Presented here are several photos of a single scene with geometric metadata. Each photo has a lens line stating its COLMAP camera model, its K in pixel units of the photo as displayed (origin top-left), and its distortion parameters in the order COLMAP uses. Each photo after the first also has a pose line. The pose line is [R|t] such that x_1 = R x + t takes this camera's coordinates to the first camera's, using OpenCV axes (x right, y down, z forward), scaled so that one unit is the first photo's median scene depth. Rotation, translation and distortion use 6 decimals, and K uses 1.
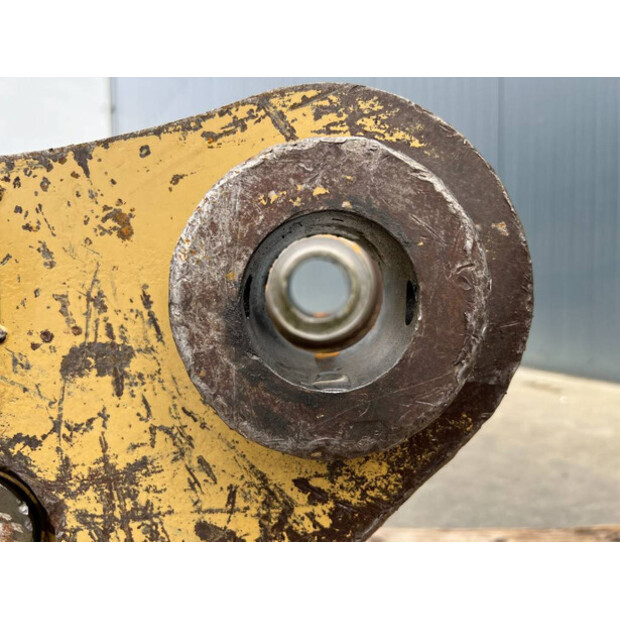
lens RADIAL K [[470.5, 0, 314.4], [0, 470.5, 307.7], [0, 0, 1]] dist [0.059191, -0.077986]
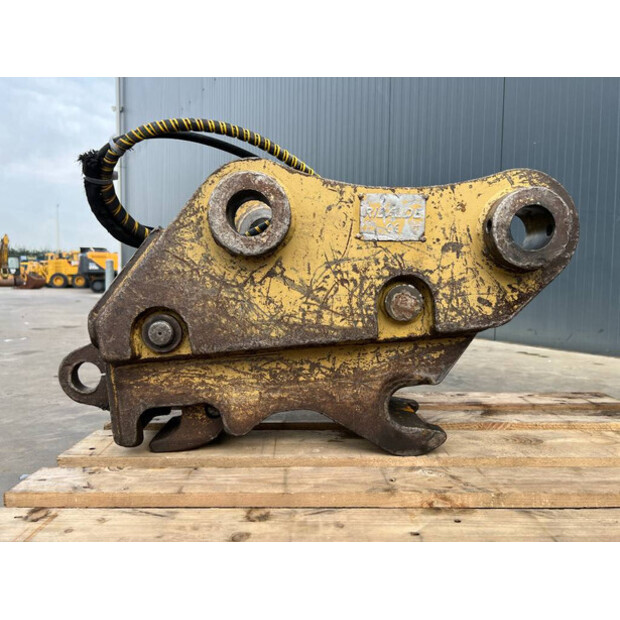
lens RADIAL K [[470.5, 0, 318.7], [0, 470.5, 310.0], [0, 0, 1]] dist [0.059191, -0.077986]
pose [[0.998405, 0.021202, 0.052332, -1.574267], [-0.021186, 0.999775, -0.000861, 0.579183], [-0.052338, -0.000249, 0.998629, -2.325264]]
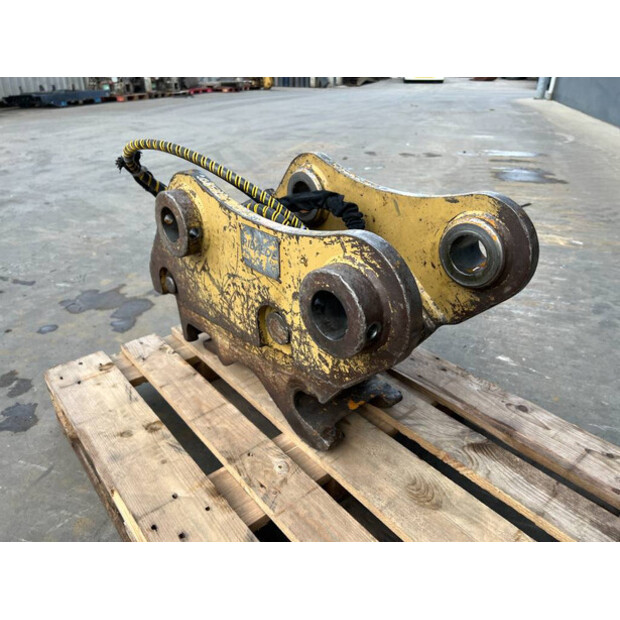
lens RADIAL K [[470.5, 0, 314.5], [0, 470.5, 308.9], [0, 0, 1]] dist [0.059191, -0.077986]
pose [[0.679549, 0.356064, -0.641429, 1.696453], [-0.064264, 0.899852, 0.431435, -1.208517], [0.730810, -0.251960, 0.634376, -0.977943]]
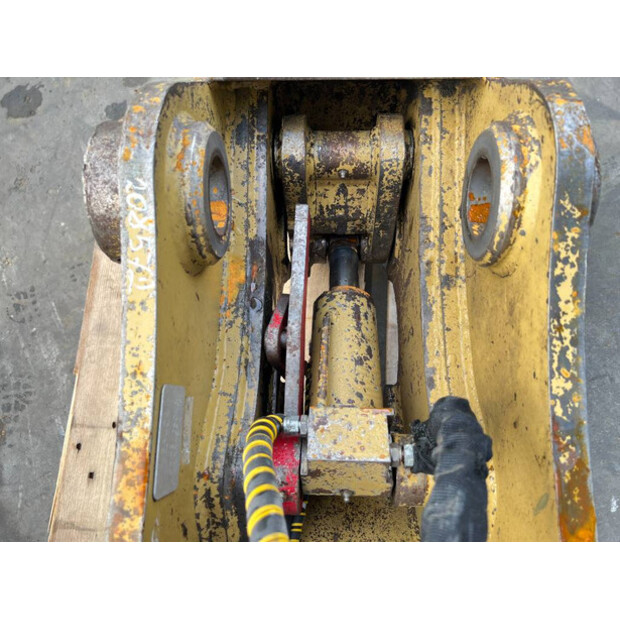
lens RADIAL K [[470.5, 0, 311.9], [0, 470.5, 312.7], [0, 0, 1]] dist [0.059191, -0.077986]
pose [[-0.006296, 0.982655, -0.185336, -1.075283], [-0.033358, 0.185030, 0.982167, -1.877776], [0.999424, 0.012366, 0.031615, 1.549811]]
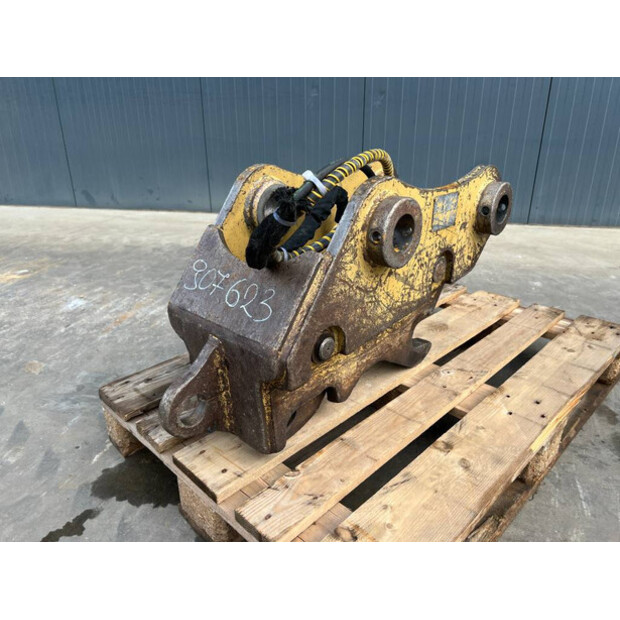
lens RADIAL K [[470.5, 0, 310.4], [0, 470.5, 304.4], [0, 0, 1]] dist [0.059191, -0.077986]
pose [[0.670066, -0.264030, 0.693758, -5.056060], [0.039309, 0.945913, 0.322029, -0.745845], [-0.741260, -0.188509, 0.644203, -1.103225]]
